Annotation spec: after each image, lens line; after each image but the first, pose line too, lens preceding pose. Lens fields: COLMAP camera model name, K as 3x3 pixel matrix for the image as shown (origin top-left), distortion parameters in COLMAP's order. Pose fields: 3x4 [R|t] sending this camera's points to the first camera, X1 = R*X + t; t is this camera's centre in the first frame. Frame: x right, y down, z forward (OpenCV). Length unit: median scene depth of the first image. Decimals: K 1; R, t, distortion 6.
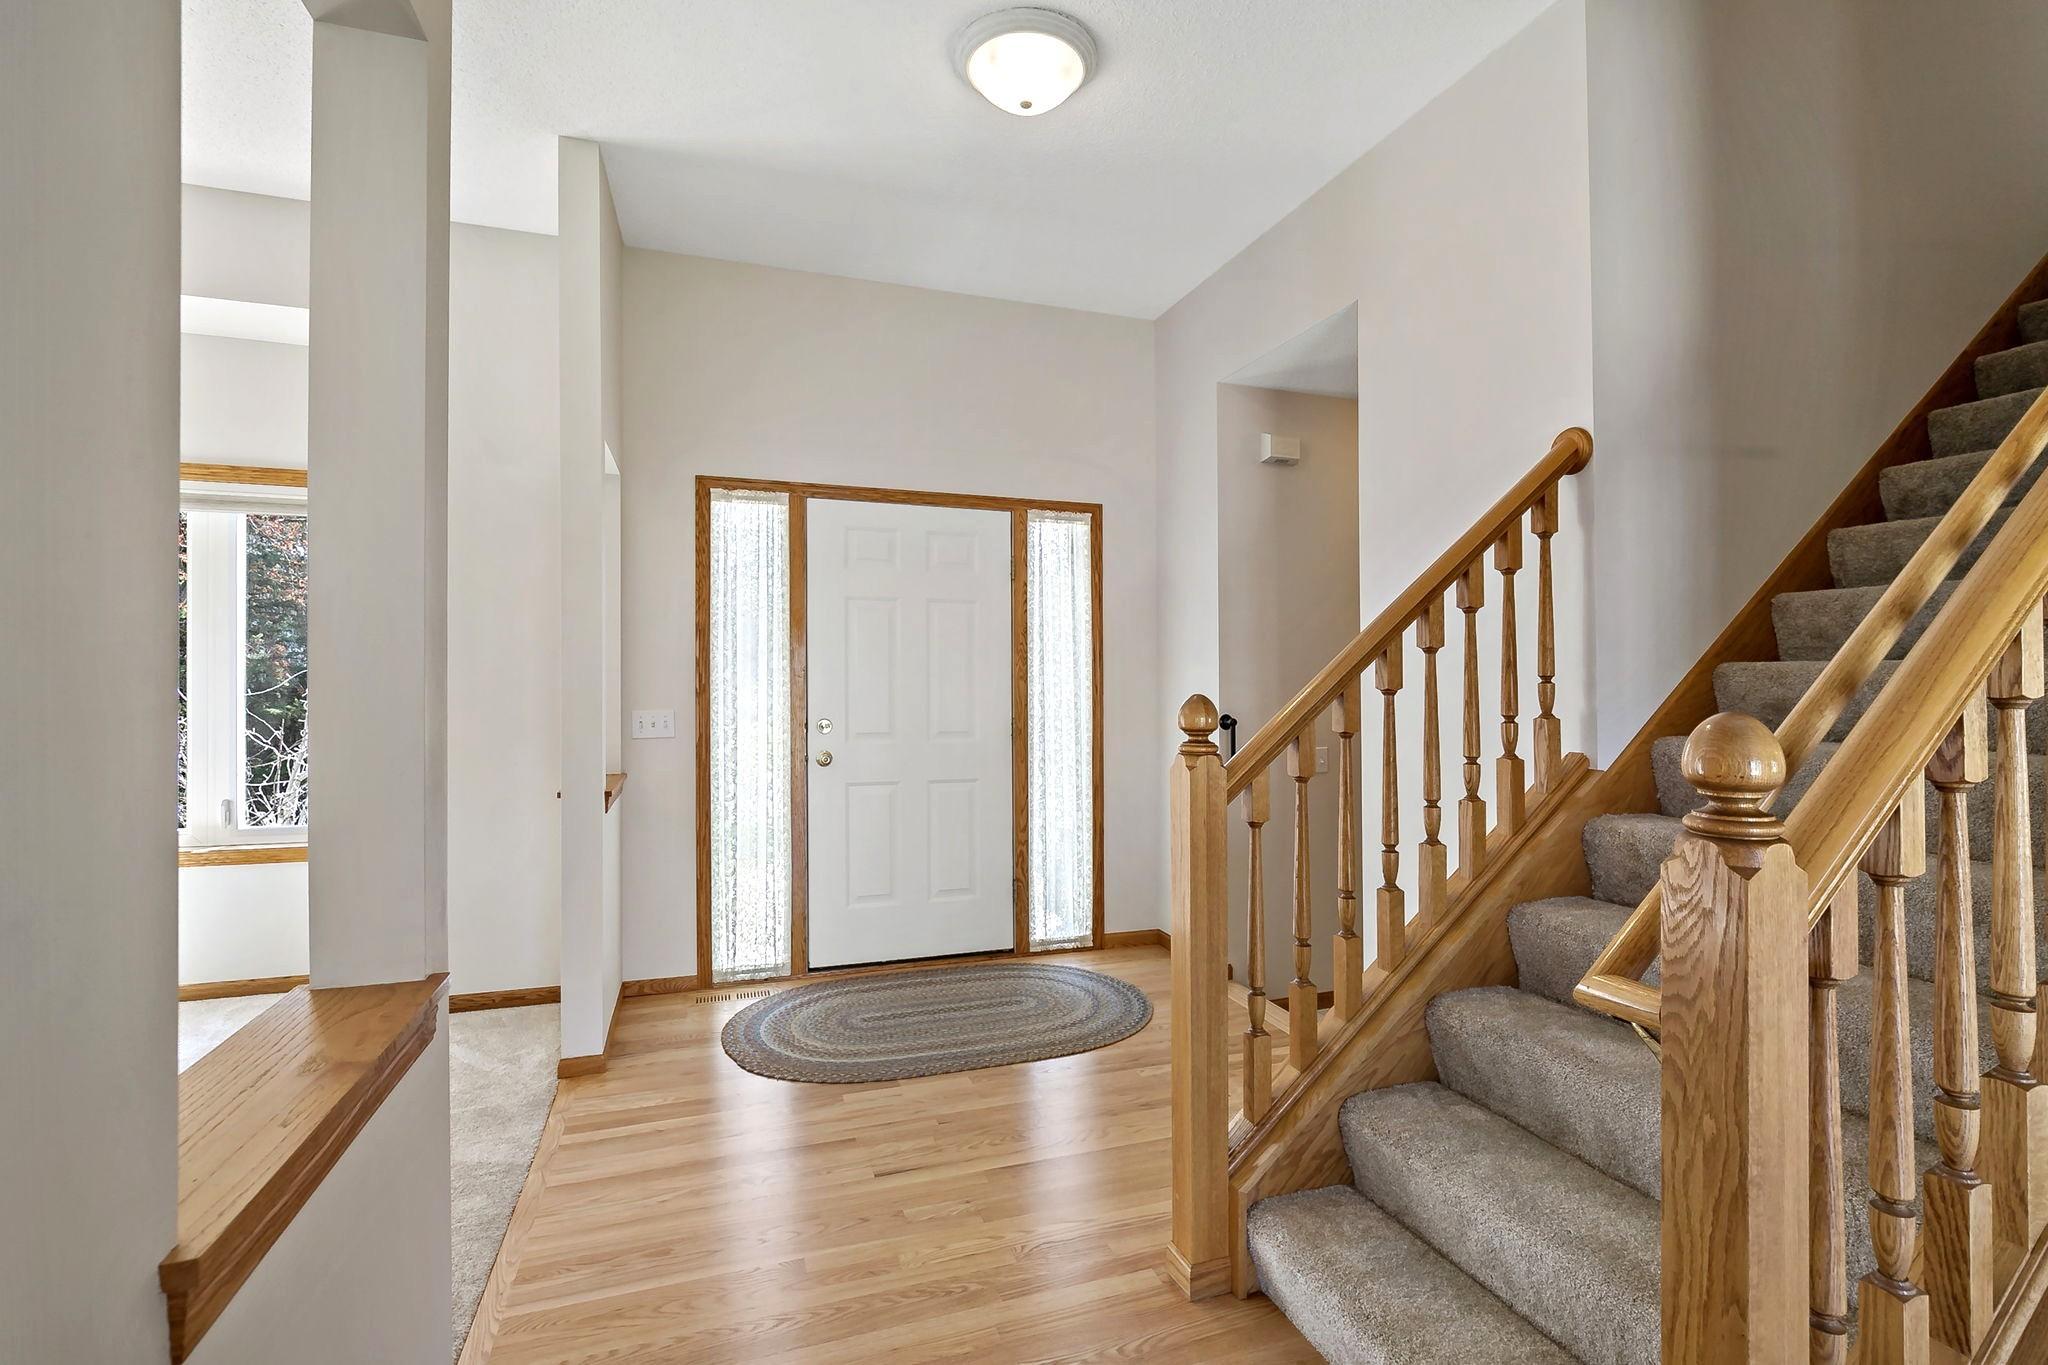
lens RADIAL K [[947.0, 0, 1030.5], [0, 947.0, 669.2], [0, 0, 1]] dist [-0.016398, 0.003912]
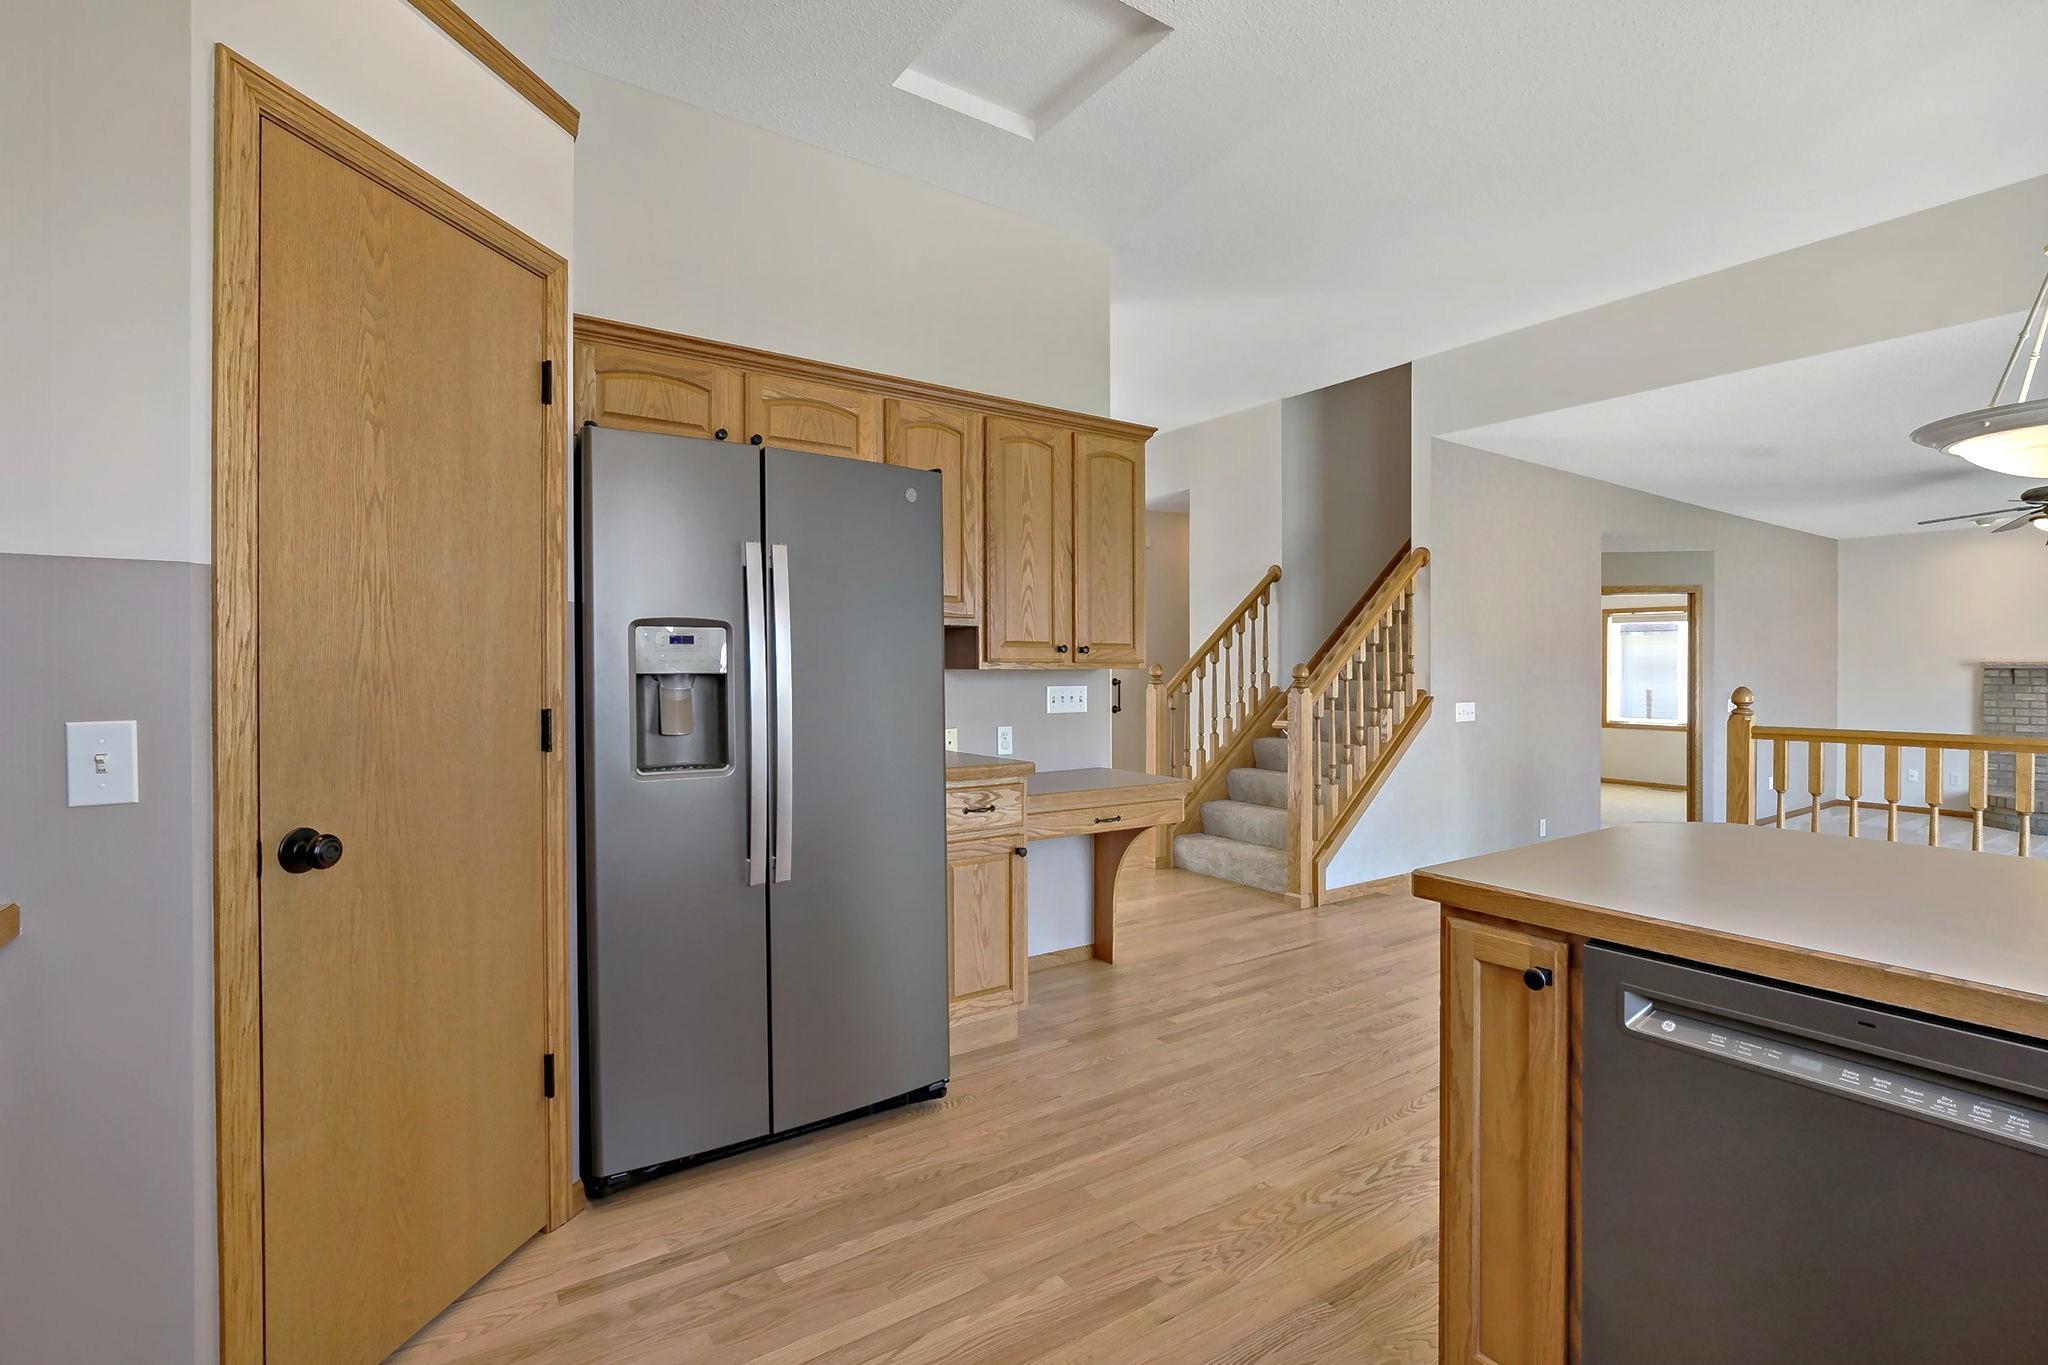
lens RADIAL K [[947.0, 0, 1022.9], [0, 947.0, 673.3], [0, 0, 1]] dist [-0.016398, 0.003912]
pose [[0.966961, -0.002993, 0.254908, -0.835979], [-0.002770, 0.999749, 0.022244, -0.005764], [-0.254911, -0.022215, 0.966709, -1.480076]]
